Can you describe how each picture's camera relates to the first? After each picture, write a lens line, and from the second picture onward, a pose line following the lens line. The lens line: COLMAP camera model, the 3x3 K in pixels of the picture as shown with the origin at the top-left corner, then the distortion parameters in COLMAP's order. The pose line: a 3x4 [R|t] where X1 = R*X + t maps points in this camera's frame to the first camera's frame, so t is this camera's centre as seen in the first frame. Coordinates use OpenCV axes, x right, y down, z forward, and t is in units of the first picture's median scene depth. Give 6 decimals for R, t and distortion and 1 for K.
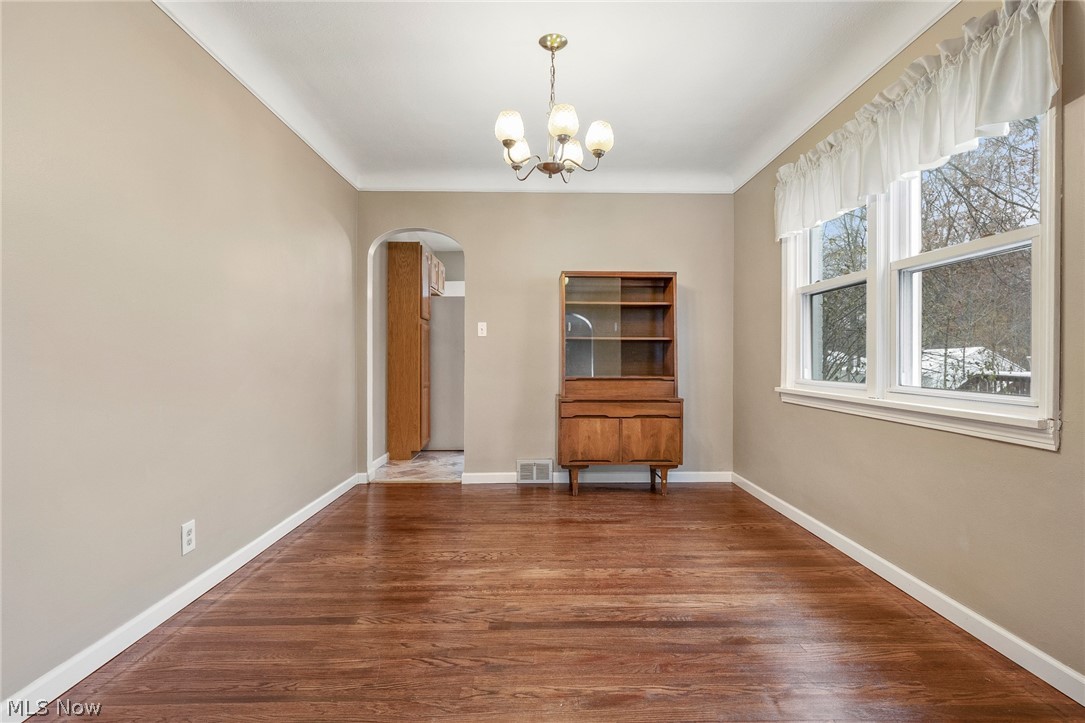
lens RADIAL K [[546.6, 0, 542.5], [0, 546.6, 361.5], [0, 0, 1]] dist [-0.000684, -0.000055]
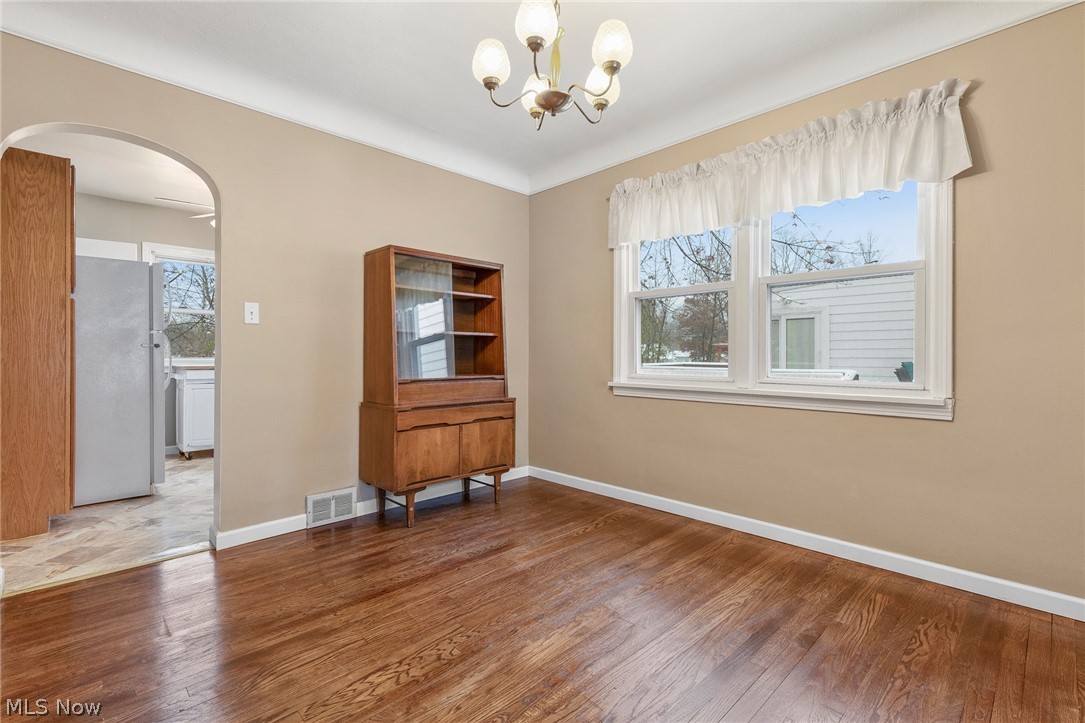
lens RADIAL K [[496.2, 0, 548.4], [0, 496.2, 355.5], [0, 0, 1]] dist [0.010226, -0.000542]
pose [[0.717693, -0.002150, 0.696356, -0.306010], [0.005225, 0.999984, -0.002298, -0.003443], [-0.696340, 0.005288, 0.717693, 0.336400]]
